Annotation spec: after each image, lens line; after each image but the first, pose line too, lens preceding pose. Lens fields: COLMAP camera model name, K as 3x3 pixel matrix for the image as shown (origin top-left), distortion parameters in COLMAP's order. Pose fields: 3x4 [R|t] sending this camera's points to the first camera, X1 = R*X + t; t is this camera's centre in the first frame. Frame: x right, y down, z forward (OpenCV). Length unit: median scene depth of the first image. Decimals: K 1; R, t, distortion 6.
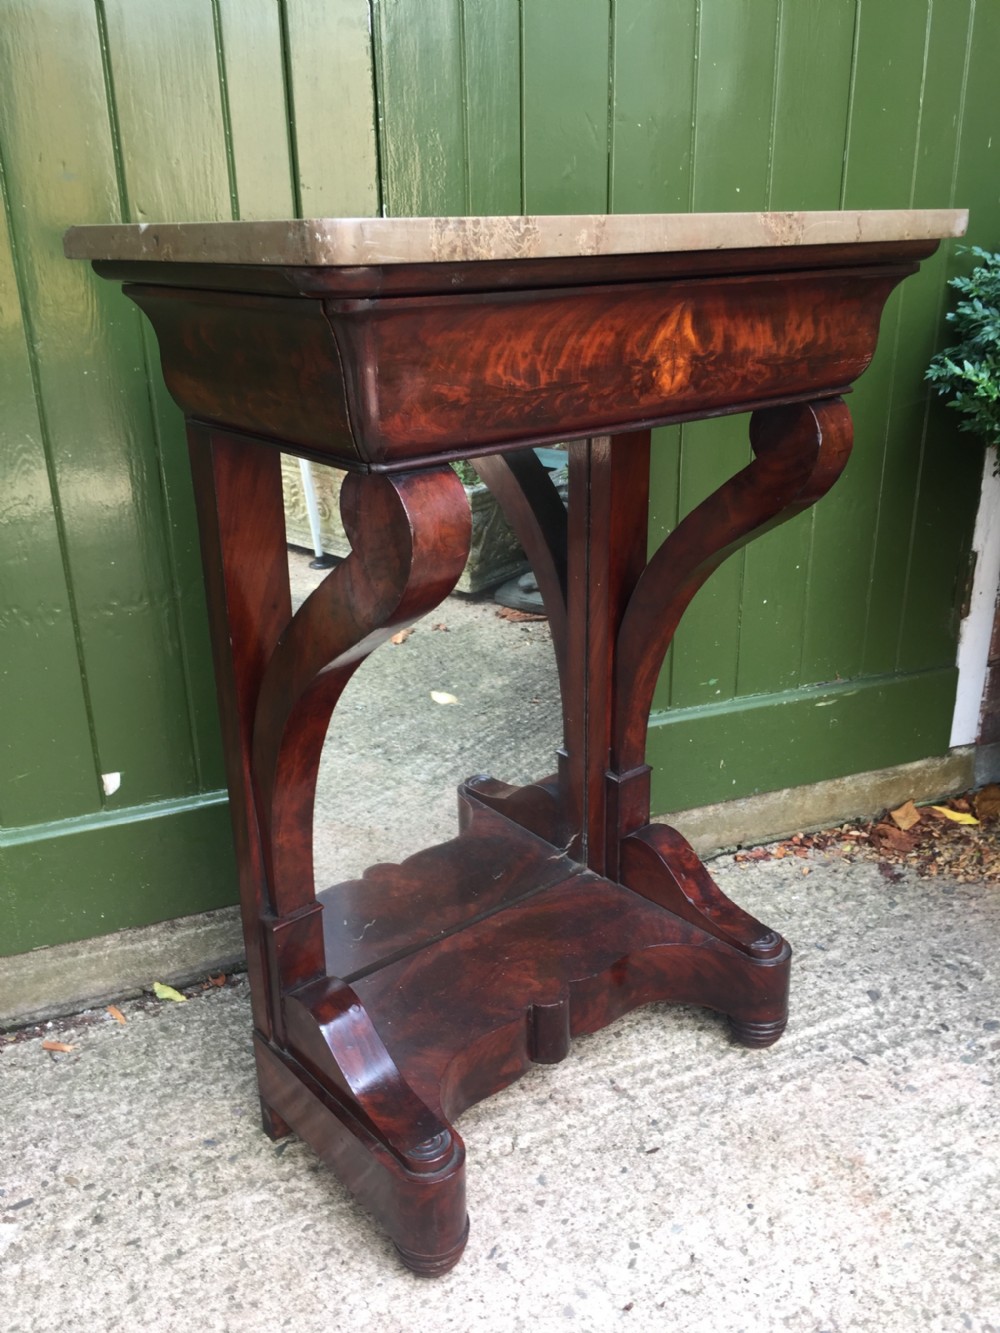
lens RADIAL K [[1144.9, 0, 503.6], [0, 1144.9, 667.6], [0, 0, 1]] dist [0.100715, -0.148528]
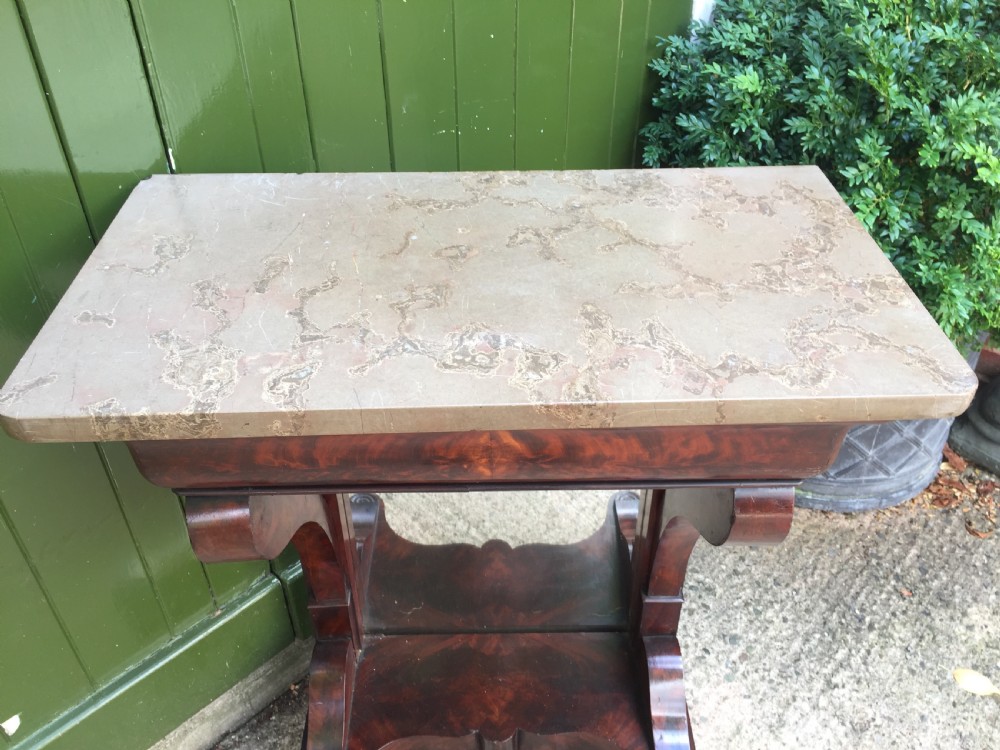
lens RADIAL K [[864.4, 0, 501.5], [0, 864.4, 375.3], [0, 0, 1]] dist [0.091140, -0.132375]
pose [[0.922044, -0.230550, 0.310936, -0.111243], [0.126651, 0.938748, 0.320486, -0.396343], [-0.365778, -0.256122, 0.894767, 0.227866]]
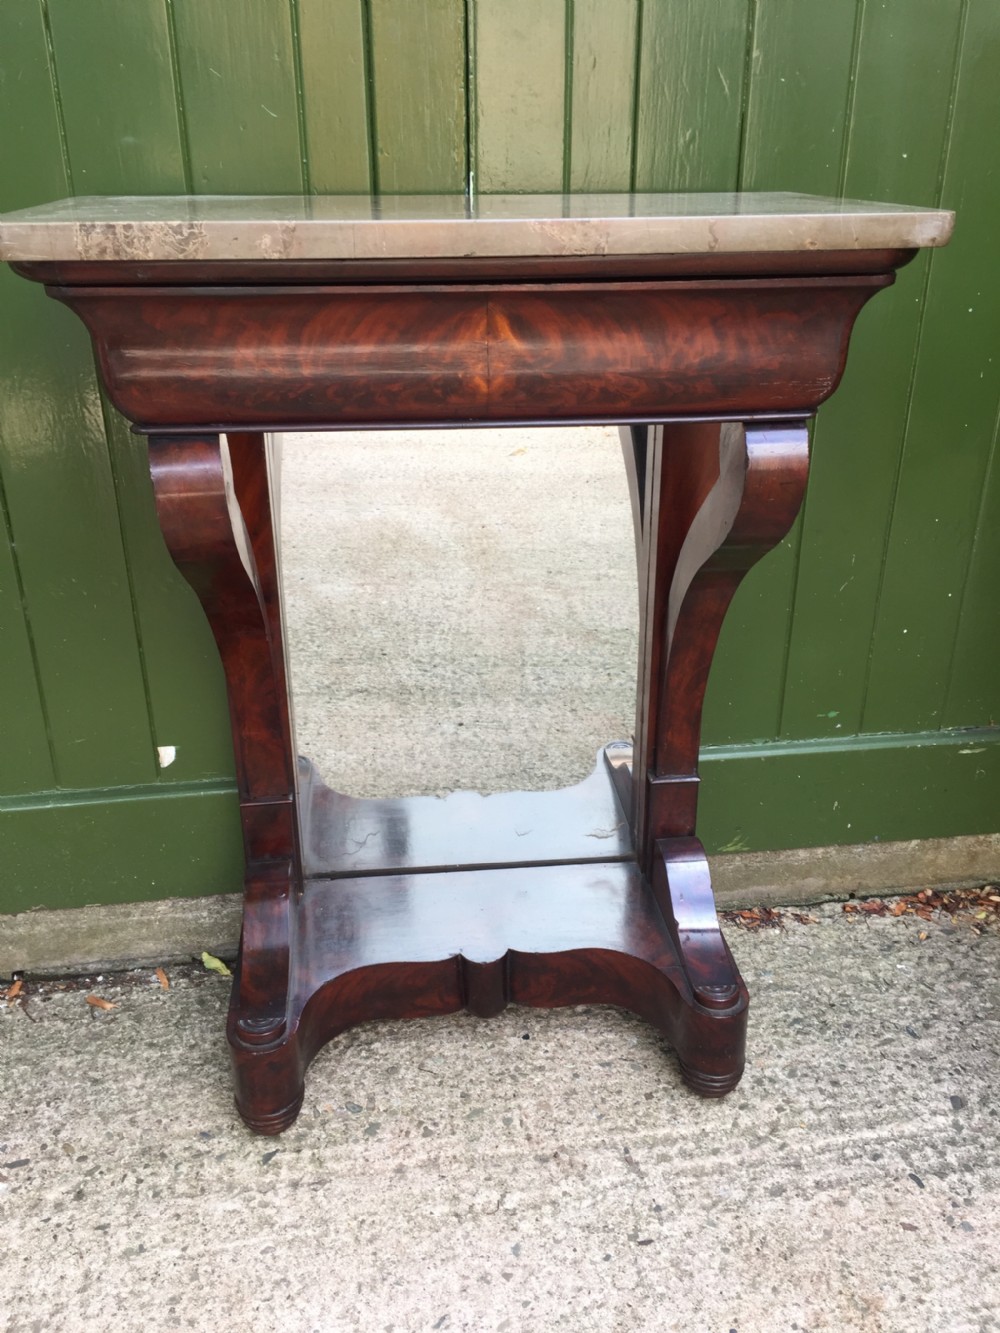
lens RADIAL K [[1152.2, 0, 502.0], [0, 1152.2, 668.0], [0, 0, 1]] dist [0.091140, -0.132375]
pose [[0.971374, 0.110544, -0.210267, 0.146381], [-0.096949, 0.992540, 0.073934, -0.078155], [0.216871, -0.051433, 0.974844, 0.095711]]
